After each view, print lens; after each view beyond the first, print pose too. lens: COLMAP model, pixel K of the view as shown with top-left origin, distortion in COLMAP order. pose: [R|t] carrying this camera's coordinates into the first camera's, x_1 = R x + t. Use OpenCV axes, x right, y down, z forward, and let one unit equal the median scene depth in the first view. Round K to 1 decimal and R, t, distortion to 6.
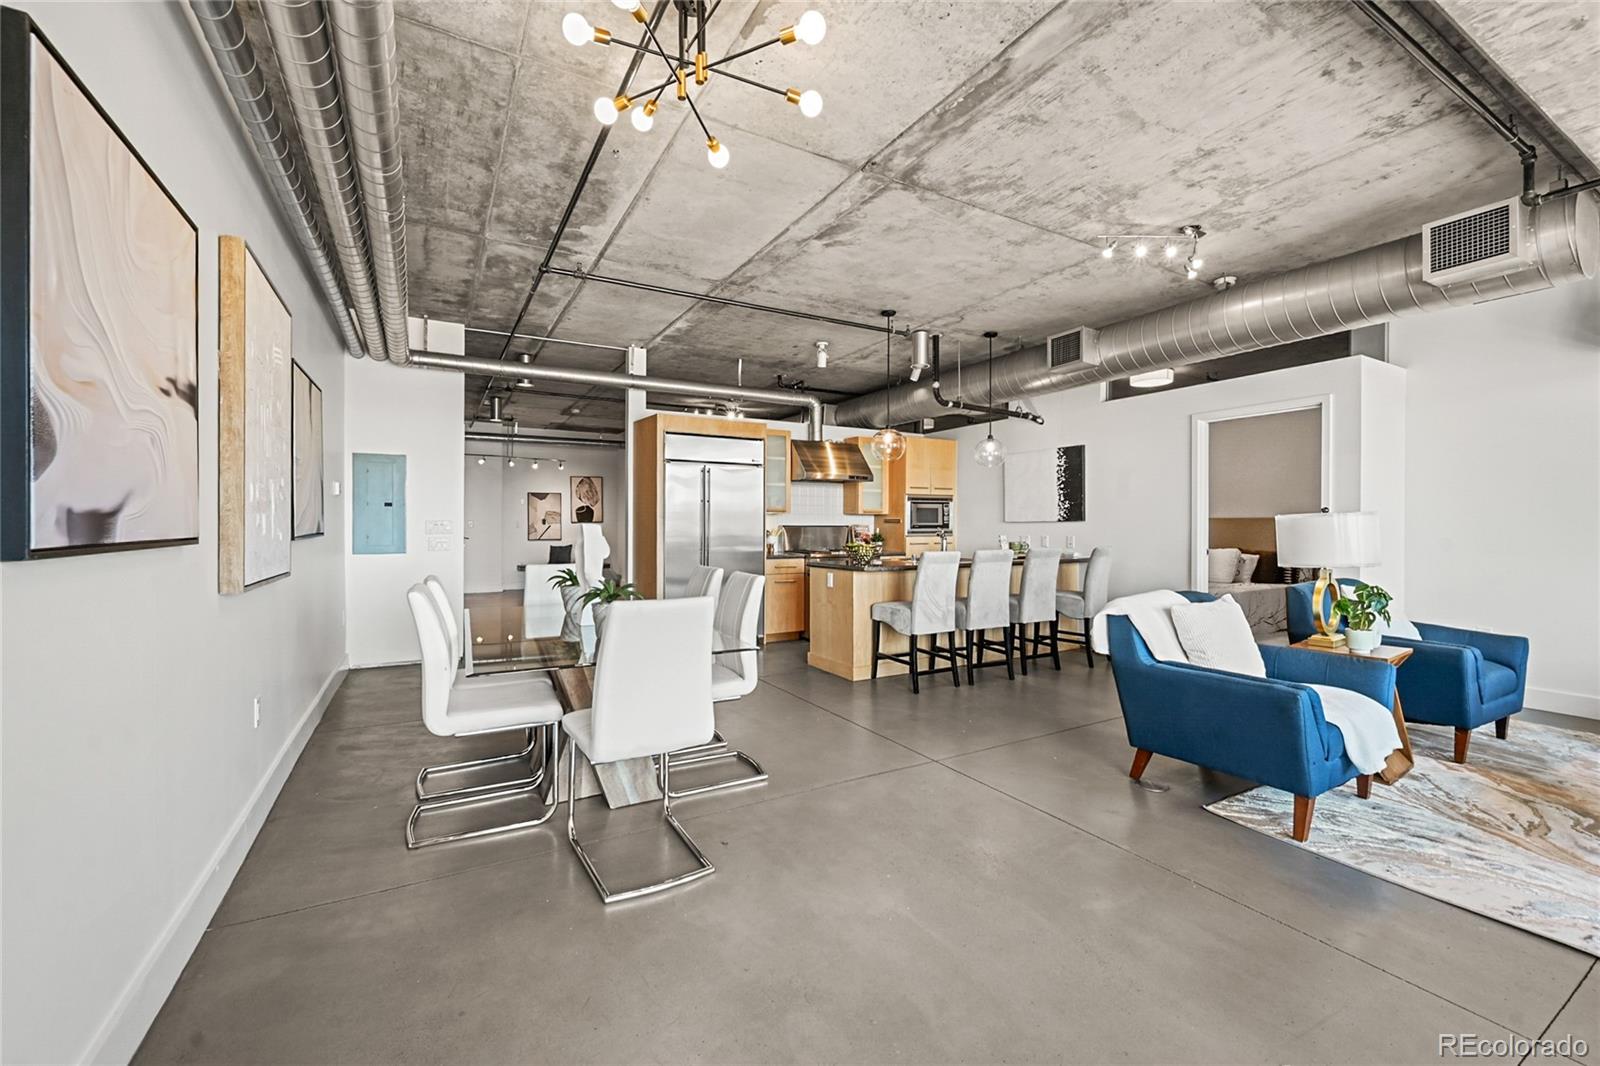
lens RADIAL K [[649.6, 0, 800.0], [0, 649.6, 526.8], [0, 0, 1]] dist [0.001987, 0.000319]
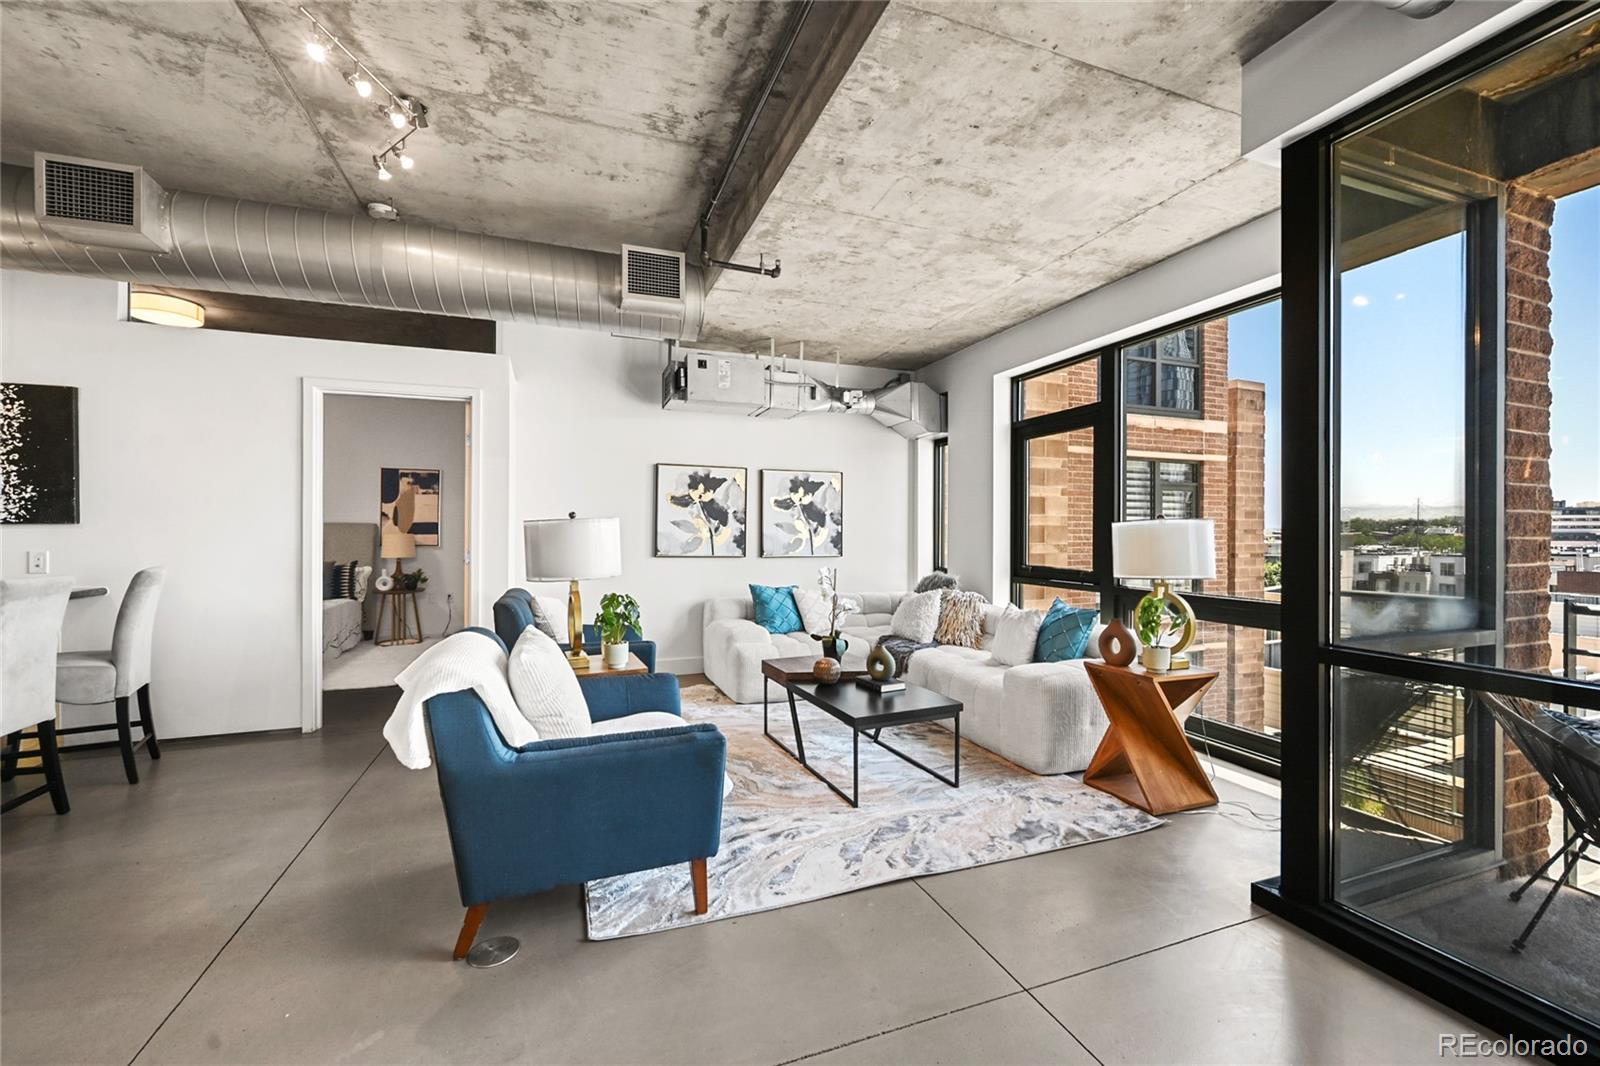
lens RADIAL K [[641.7, 0, 800.0], [0, 641.7, 533.0], [0, 0, 1]] dist [-0.001039, 0.000339]
pose [[0.161531, -0.002908, 0.986863, -0.007234], [0.001629, 0.999995, 0.002680, -0.001449], [-0.986866, 0.001174, 0.161535, 0.304943]]
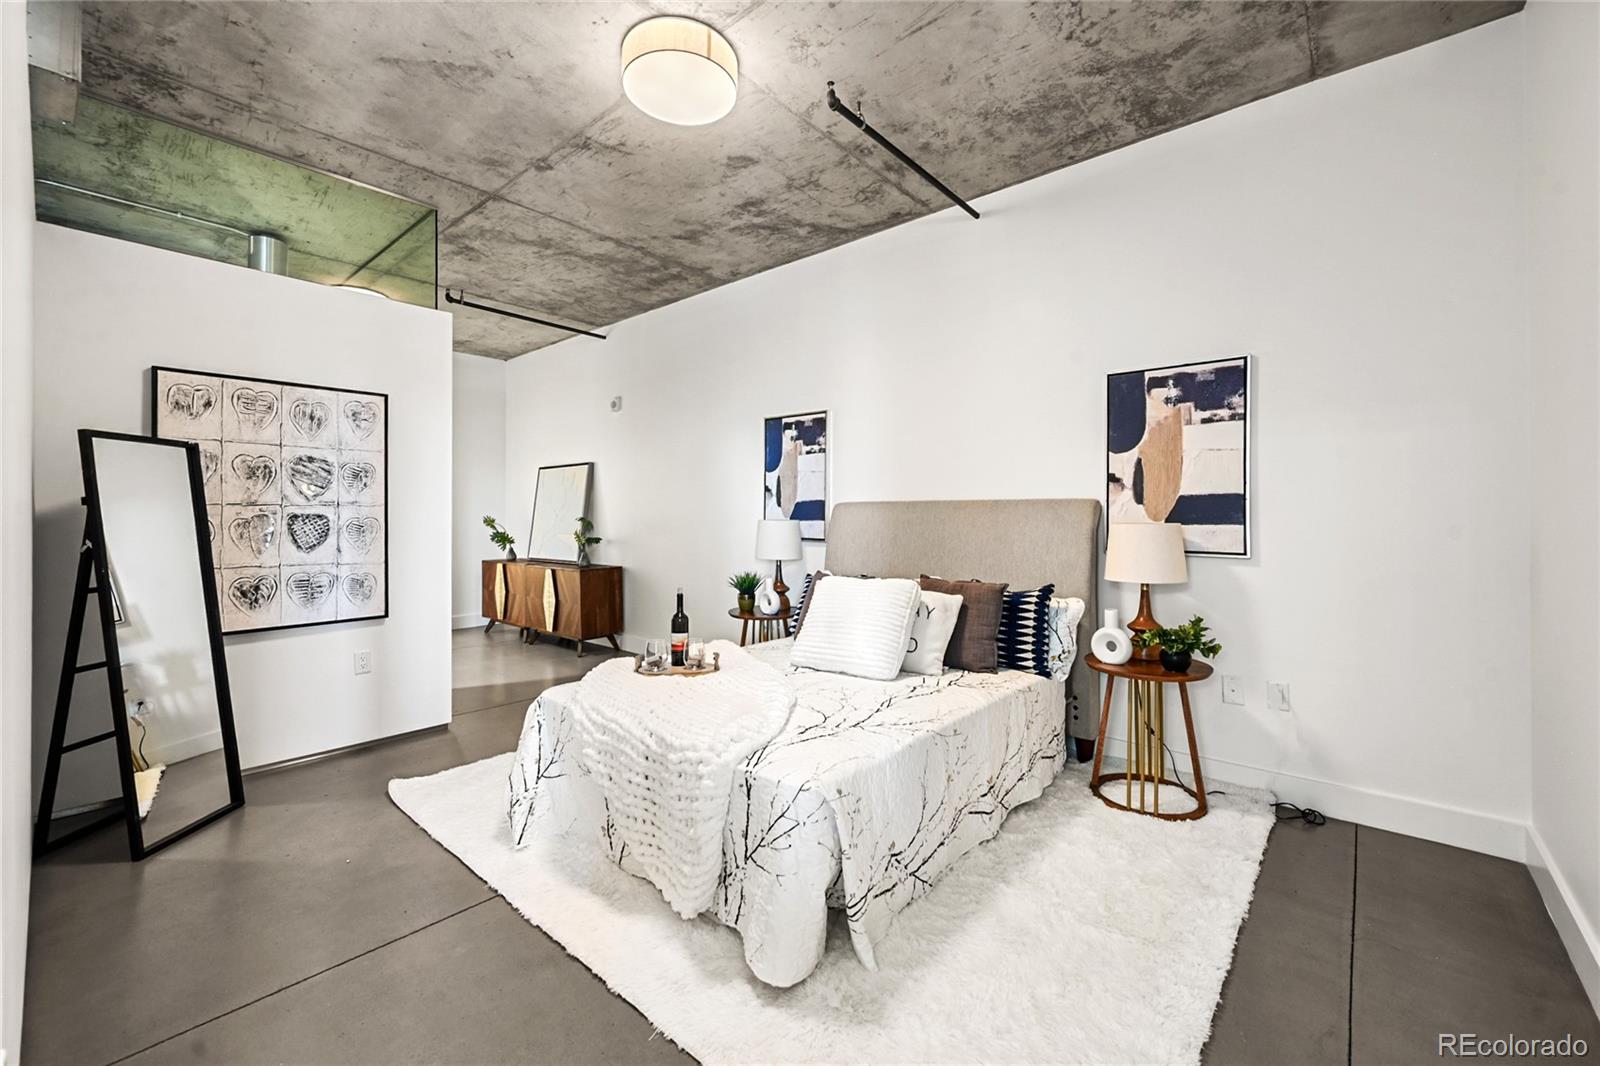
lens RADIAL K [[639.0, 0, 804.6], [0, 639.0, 503.8], [0, 0, 1]] dist [-0.001917, 0.000054]
pose [[0.940764, 0.002399, 0.339054, 0.600011], [0.002864, 0.999883, -0.015023, -0.005810], [-0.339051, 0.015104, 0.940647, 0.829078]]
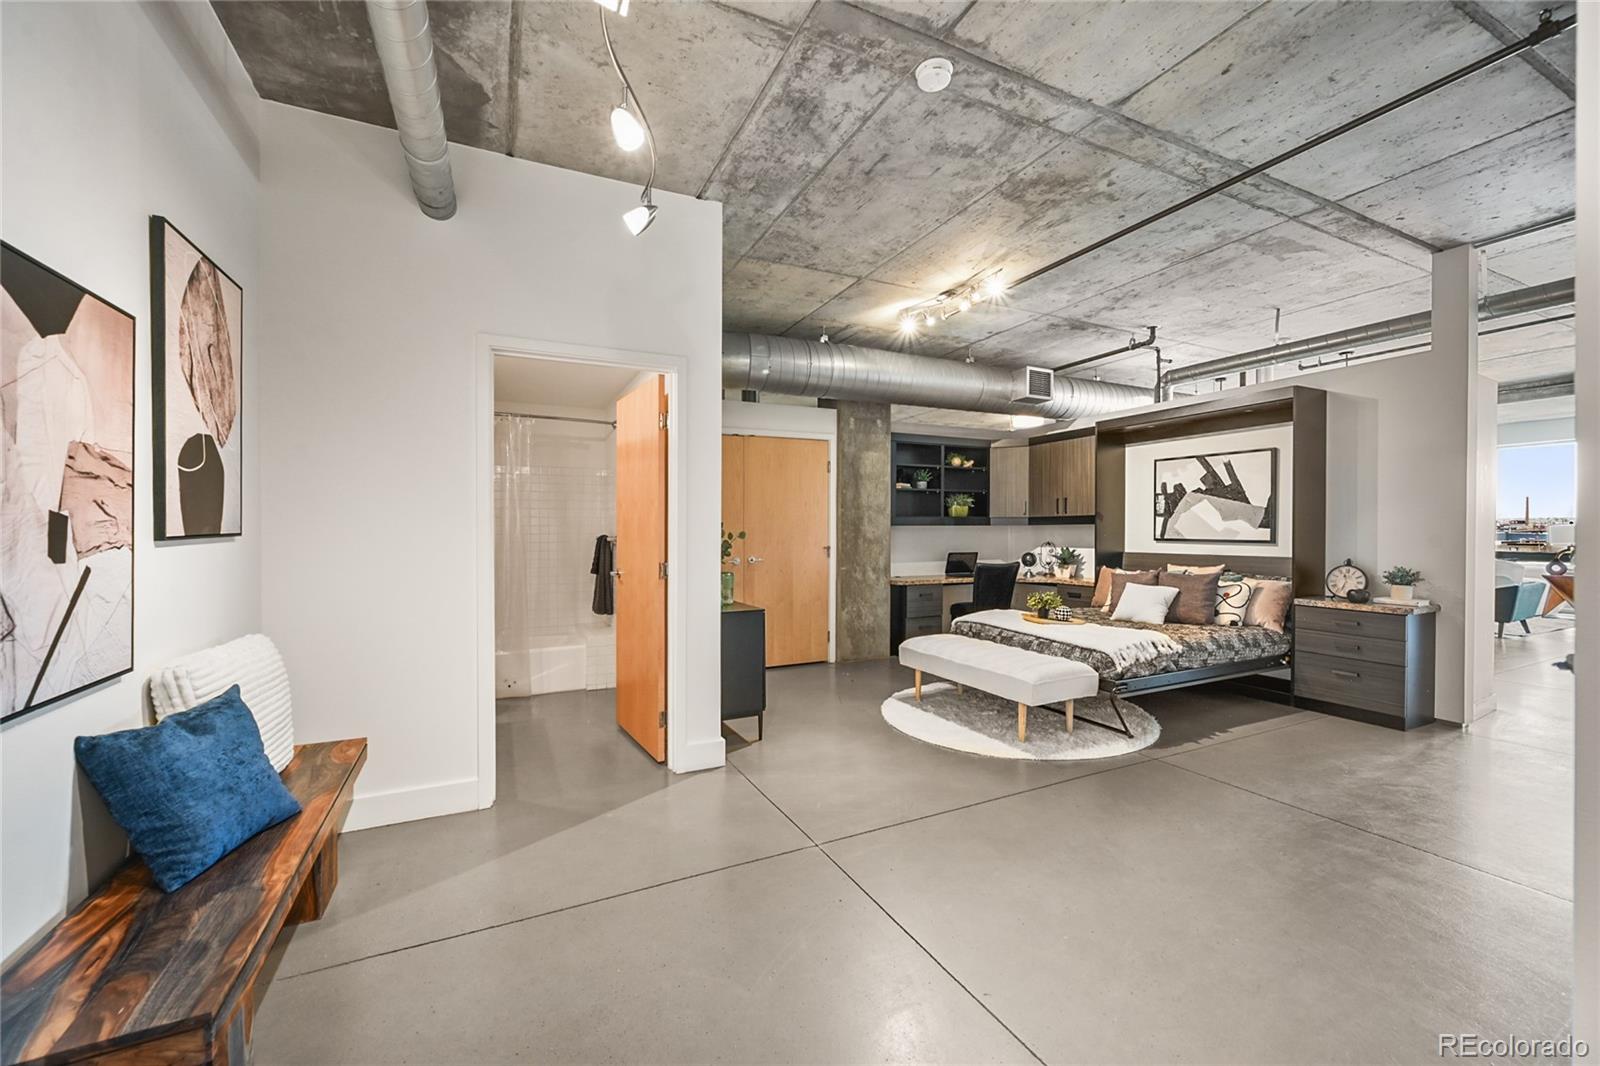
lens RADIAL K [[632.9, 0, 799.3], [0, 632.9, 544.9], [0, 0, 1]] dist [-0.001513, -0.000335]
pose [[0.066606, -0.027482, 0.997401, -0.957188], [0.011328, 0.999577, 0.026785, -0.015556], [-0.997715, 0.009514, 0.066889, 1.687593]]
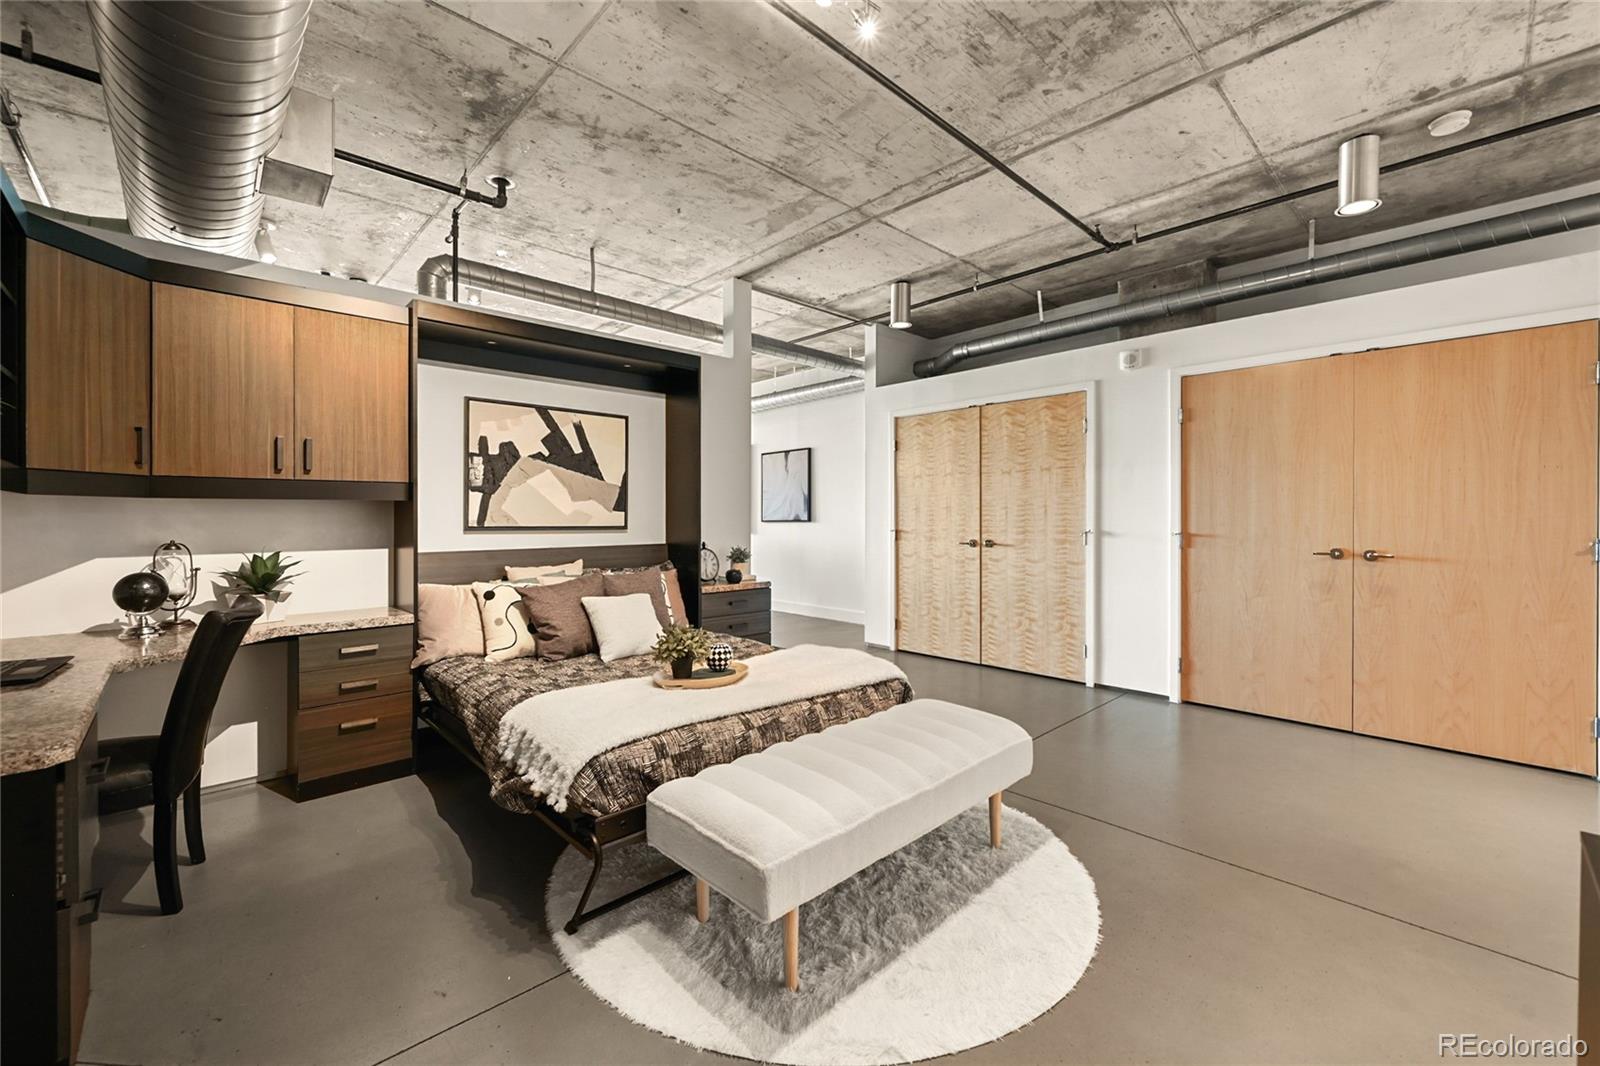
lens RADIAL K [[642.1, 0, 803.1], [0, 642.1, 528.6], [0, 0, 1]] dist [-0.000580, -0.000186]
pose [[-0.970791, 0.002862, -0.239909, -0.163303], [-0.002568, 0.999748, 0.022318, -0.006240], [0.239913, 0.022282, -0.970539, 1.850986]]
